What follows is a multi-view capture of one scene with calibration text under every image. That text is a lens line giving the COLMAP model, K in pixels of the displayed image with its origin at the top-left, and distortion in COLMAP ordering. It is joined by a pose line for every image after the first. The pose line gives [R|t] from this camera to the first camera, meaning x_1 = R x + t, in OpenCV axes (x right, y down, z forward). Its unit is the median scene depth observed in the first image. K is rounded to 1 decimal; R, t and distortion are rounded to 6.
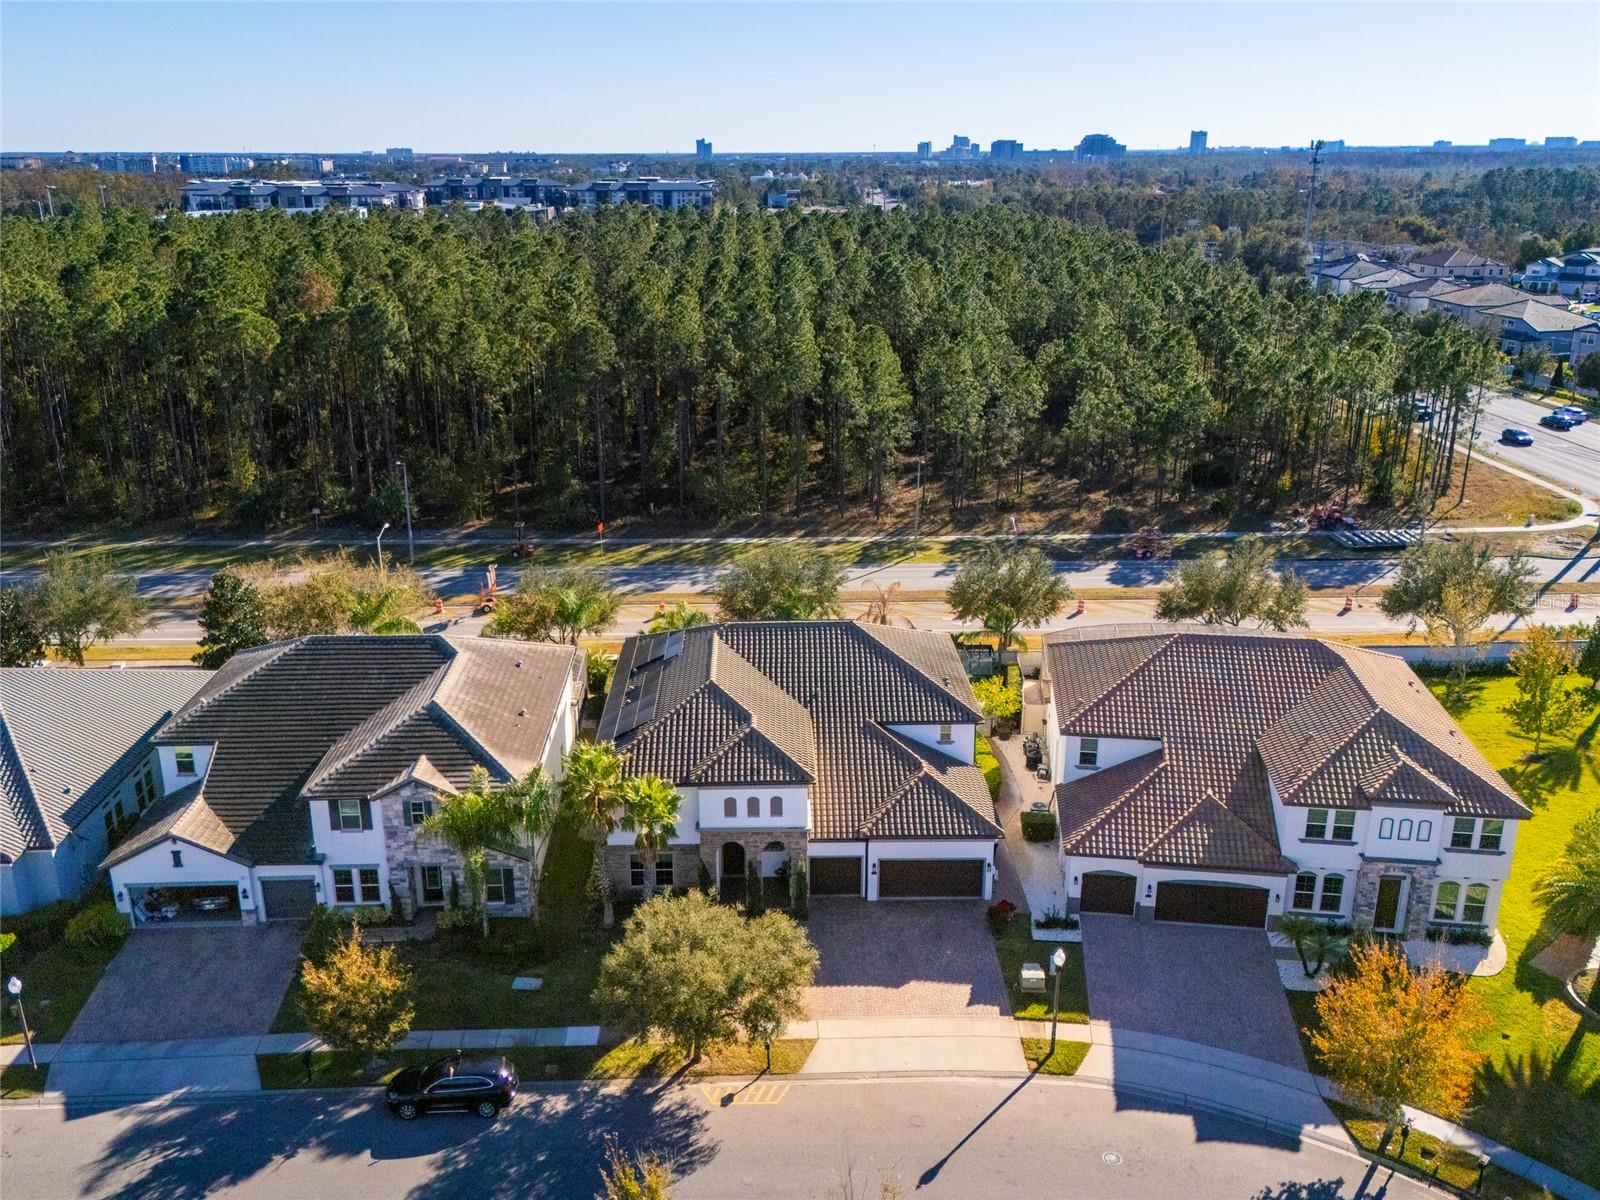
lens RADIAL K [[1371.8, 0, 800.0], [0, 1371.8, 600.0], [0, 0, 1]] dist [0.043923, -0.003591]
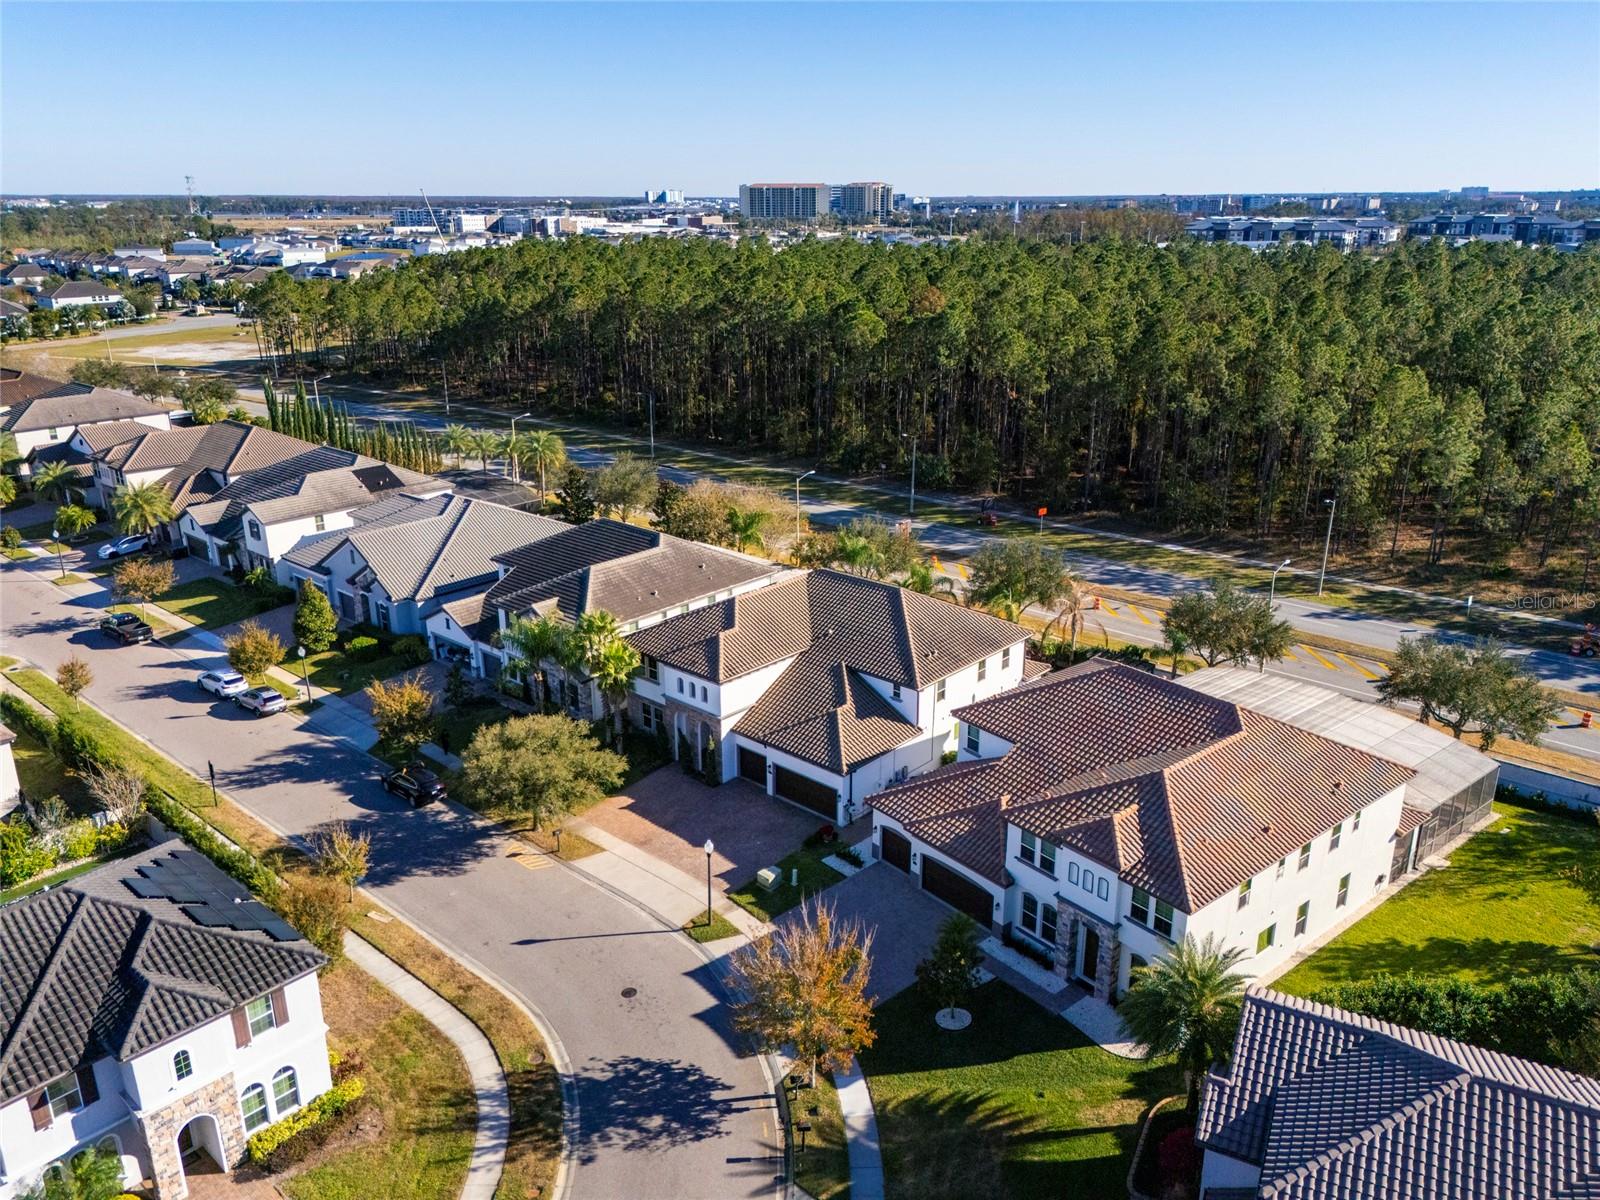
lens RADIAL K [[1182.4, 0, 796.1], [0, 1182.4, 573.6], [0, 0, 1]] dist [0.041899, -0.002714]
pose [[0.735458, 0.210956, -0.643894, 0.747714], [-0.213392, 0.974054, 0.075387, -0.065870], [0.643091, 0.081958, 0.761392, 0.185602]]
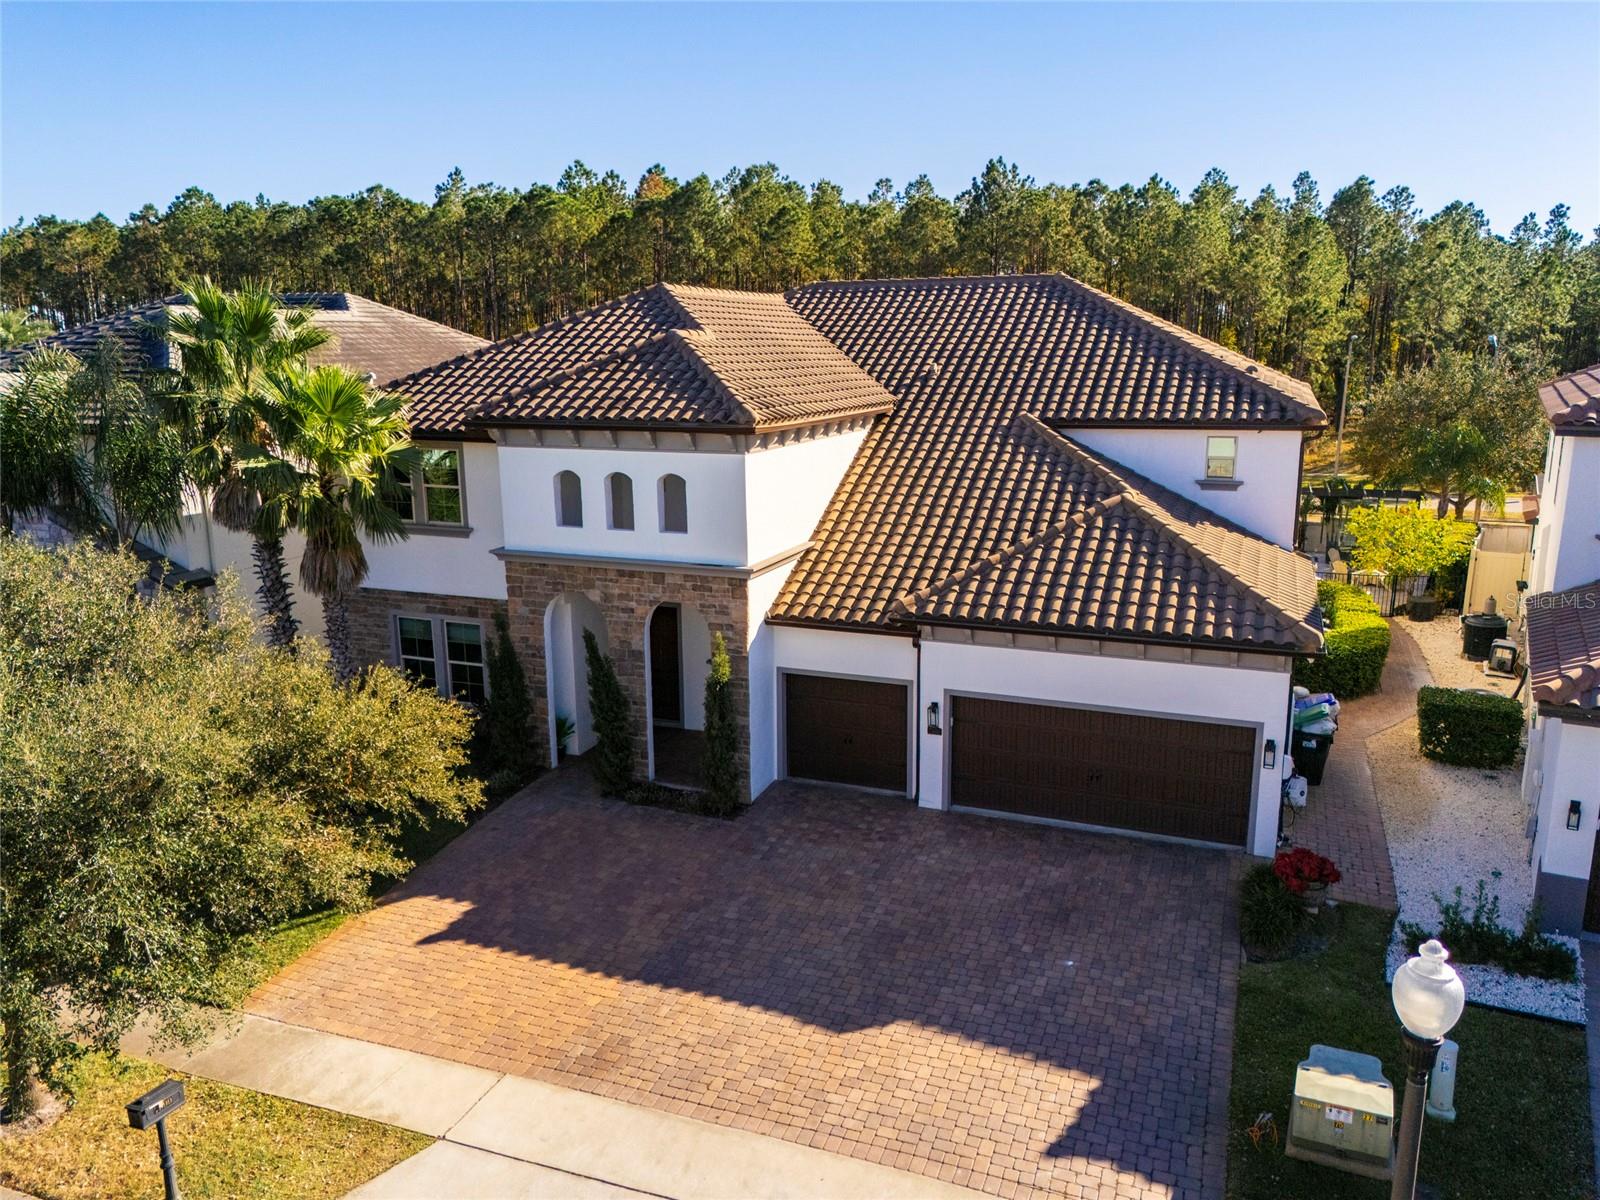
lens RADIAL K [[1222.2, 0, 800.0], [0, 1222.2, 600.0], [0, 0, 1]] dist [0.048943, -0.001363]
pose [[0.924455, 0.079079, -0.373001, 0.144517], [-0.112852, 0.991174, -0.069560, 0.196335], [0.364208, 0.106399, 0.925220, 0.697676]]
